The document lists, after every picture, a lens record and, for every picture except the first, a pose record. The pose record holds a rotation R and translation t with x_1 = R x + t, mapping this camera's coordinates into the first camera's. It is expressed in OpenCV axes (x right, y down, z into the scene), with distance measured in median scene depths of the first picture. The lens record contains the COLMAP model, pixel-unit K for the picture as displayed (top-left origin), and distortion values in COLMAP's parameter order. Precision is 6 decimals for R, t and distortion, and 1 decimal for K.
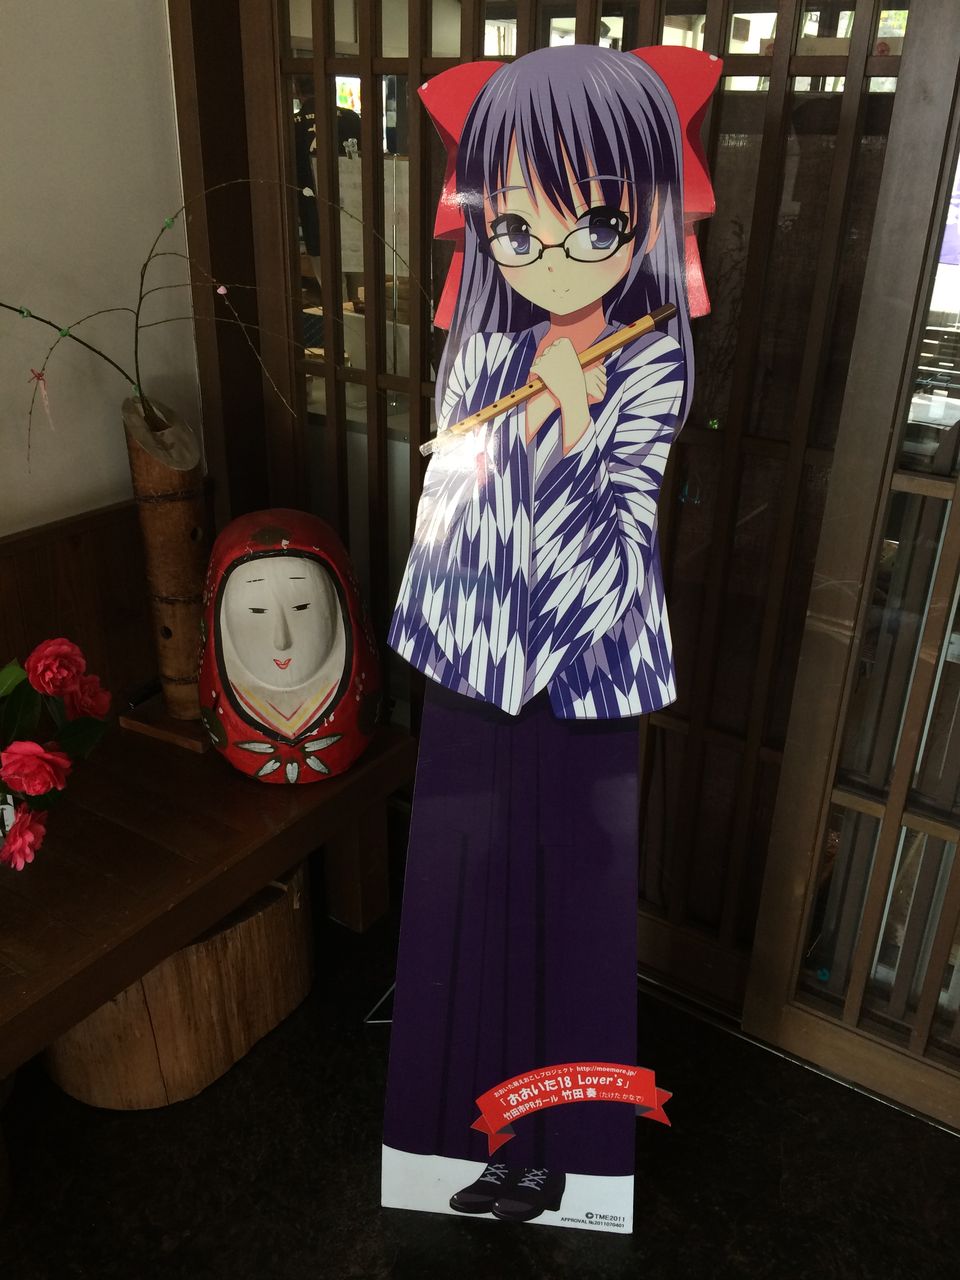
lens RADIAL K [[1091.5, 0, 480.0], [0, 1091.5, 640.0], [0, 0, 1]] dist [0.078708, -0.100440]
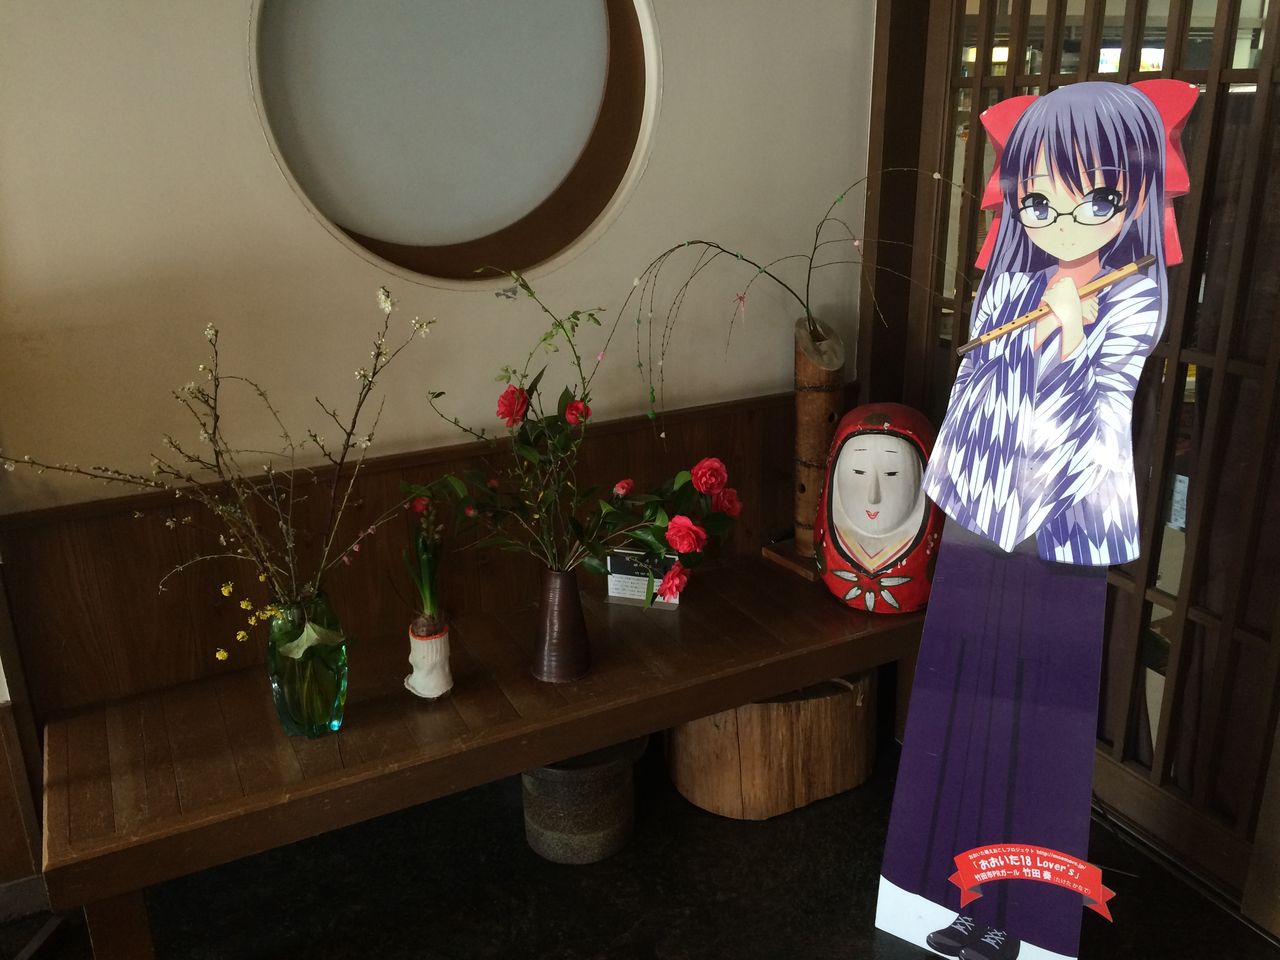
lens RADIAL K [[1091.5, 0, 640.0], [0, 1091.5, 480.0], [0, 0, 1]] dist [0.078708, -0.100440]
pose [[0.867316, 0.122288, -0.482502, 0.255111], [-0.168984, 0.984120, -0.054334, 0.120101], [0.468196, 0.128660, 0.874208, -0.367072]]
